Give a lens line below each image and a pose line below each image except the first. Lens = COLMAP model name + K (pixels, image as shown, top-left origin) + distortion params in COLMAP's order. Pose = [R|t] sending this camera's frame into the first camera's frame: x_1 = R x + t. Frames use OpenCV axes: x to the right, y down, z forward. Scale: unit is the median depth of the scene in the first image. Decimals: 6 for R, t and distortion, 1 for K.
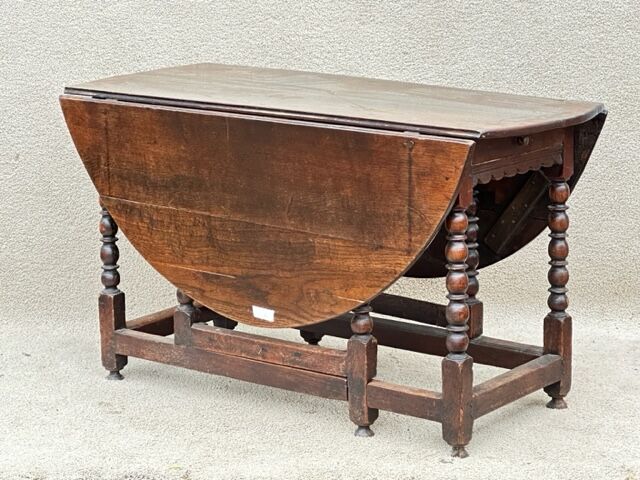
lens RADIAL K [[1887.6, 0, 320.0], [0, 1887.6, 240.0], [0, 0, 1]] dist [-0.476385, 17.418092]
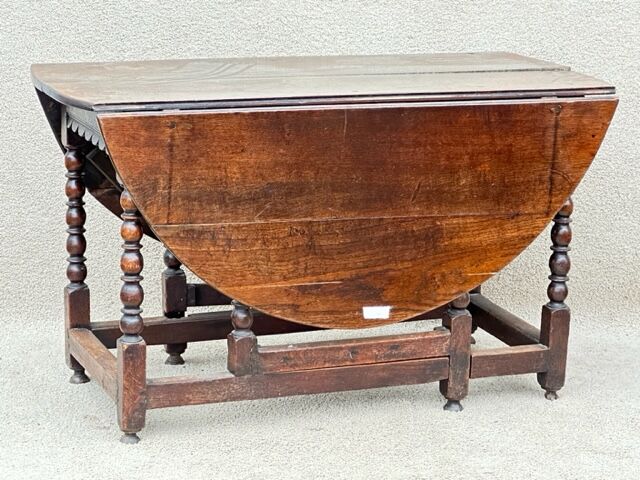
lens RADIAL K [[1887.6, 0, 320.0], [0, 1887.6, 240.0], [0, 0, 1]] dist [-0.476385, 17.418092]
pose [[0.528730, -0.181839, 0.829084, -0.818616], [0.145291, 0.981755, 0.122667, -0.115892], [-0.836263, 0.055601, 0.545503, 0.509940]]
